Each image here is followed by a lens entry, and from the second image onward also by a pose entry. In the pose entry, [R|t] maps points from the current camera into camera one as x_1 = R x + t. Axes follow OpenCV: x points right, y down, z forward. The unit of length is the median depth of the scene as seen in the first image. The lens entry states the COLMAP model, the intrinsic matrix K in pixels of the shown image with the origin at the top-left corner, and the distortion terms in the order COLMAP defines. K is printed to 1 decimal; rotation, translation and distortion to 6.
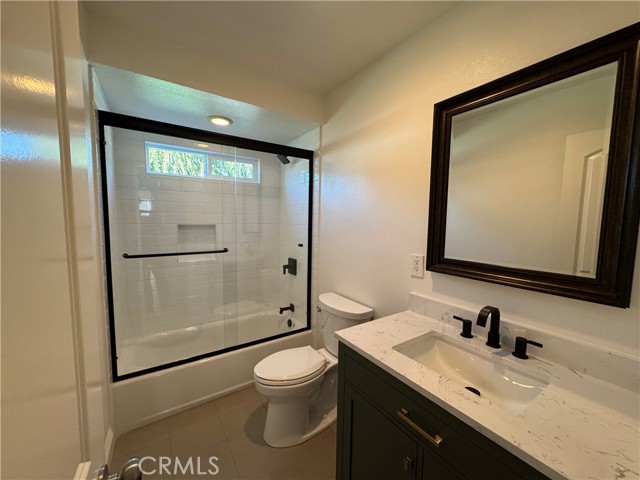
lens RADIAL K [[253.7, 0, 320.0], [0, 253.7, 240.0], [0, 0, 1]] dist [-0.000835, 0.000556]
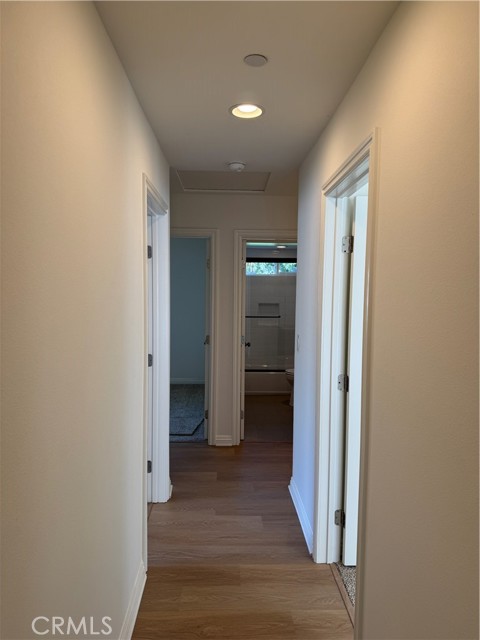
lens RADIAL K [[443.5, 0, 240.0], [0, 443.5, 320.0], [0, 0, 1]] dist [0.001306, 0.000597]
pose [[0.843875, 0.028140, -0.535801, 1.328913], [-0.040124, 0.999137, -0.010720, 0.127015], [0.535037, 0.030545, 0.844276, -2.254335]]
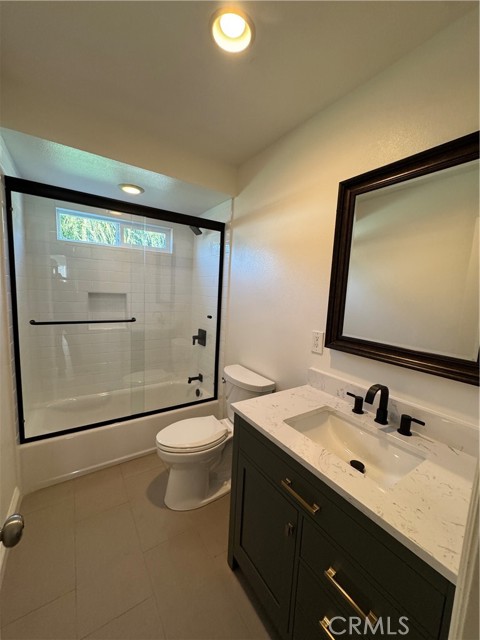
lens RADIAL K [[253.7, 0, 240.0], [0, 253.7, 320.0], [0, 0, 1]] dist [-0.000835, 0.000556]
pose [[0.999417, 0.034020, 0.002791, 0.056315], [-0.034101, 0.998704, 0.037768, -0.013308], [-0.001502, -0.037841, 0.999283, -0.014587]]
